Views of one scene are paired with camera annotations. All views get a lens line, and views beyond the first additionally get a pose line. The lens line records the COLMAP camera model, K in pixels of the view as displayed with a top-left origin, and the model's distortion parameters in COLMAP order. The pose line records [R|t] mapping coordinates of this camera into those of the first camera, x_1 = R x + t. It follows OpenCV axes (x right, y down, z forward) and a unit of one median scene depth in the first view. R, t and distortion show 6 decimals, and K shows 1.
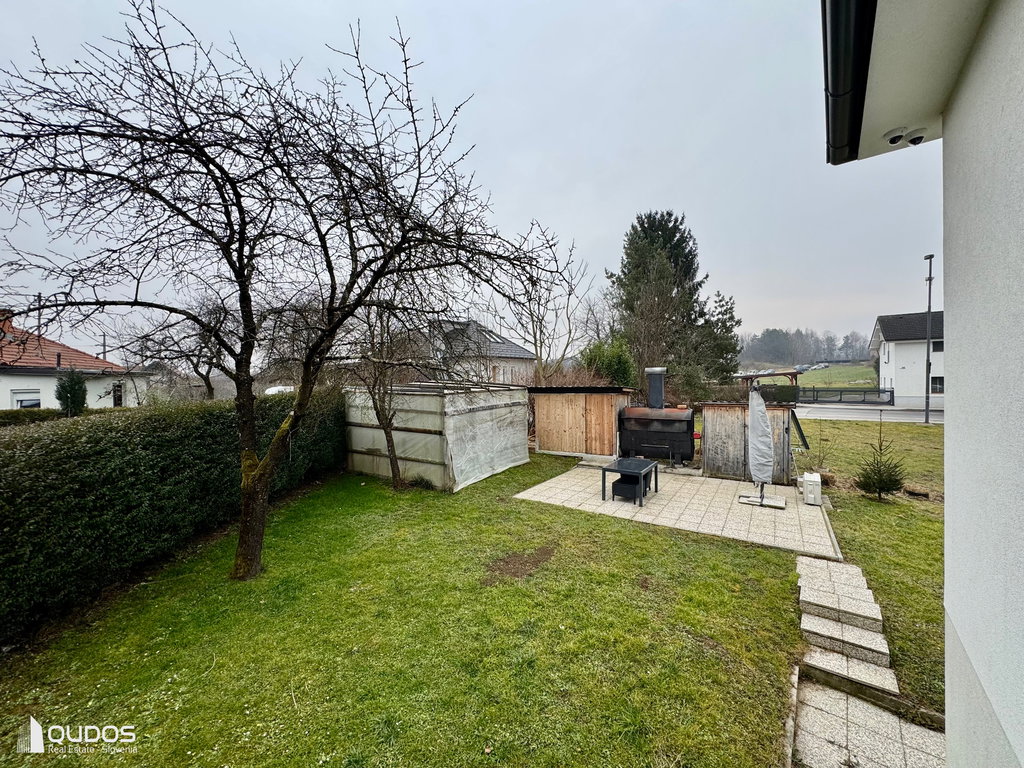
lens RADIAL K [[411.9, 0, 513.9], [0, 411.9, 381.9], [0, 0, 1]] dist [-0.000432, -0.000063]
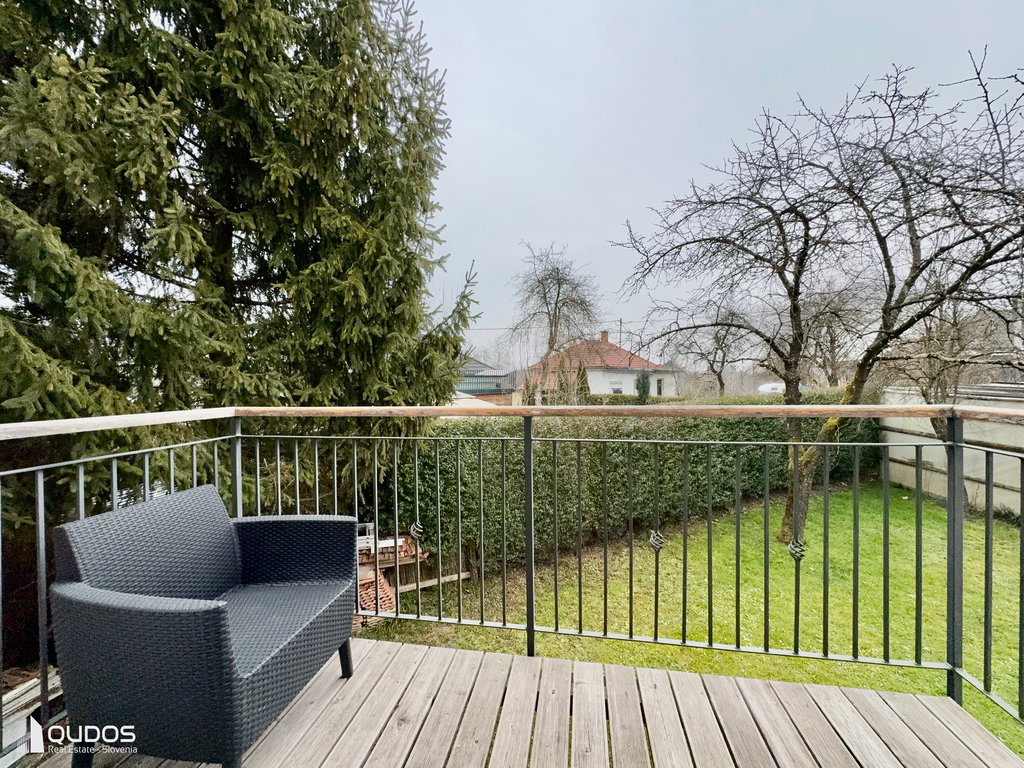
lens RADIAL K [[408.6, 0, 512.2], [0, 408.6, 383.6], [0, 0, 1]] dist [0.001247, -0.000603]
pose [[0.478191, 0.024644, -0.877910, -0.007959], [-0.014848, 0.999690, 0.019975, -0.003206], [0.878131, 0.003483, 0.478408, -0.230265]]
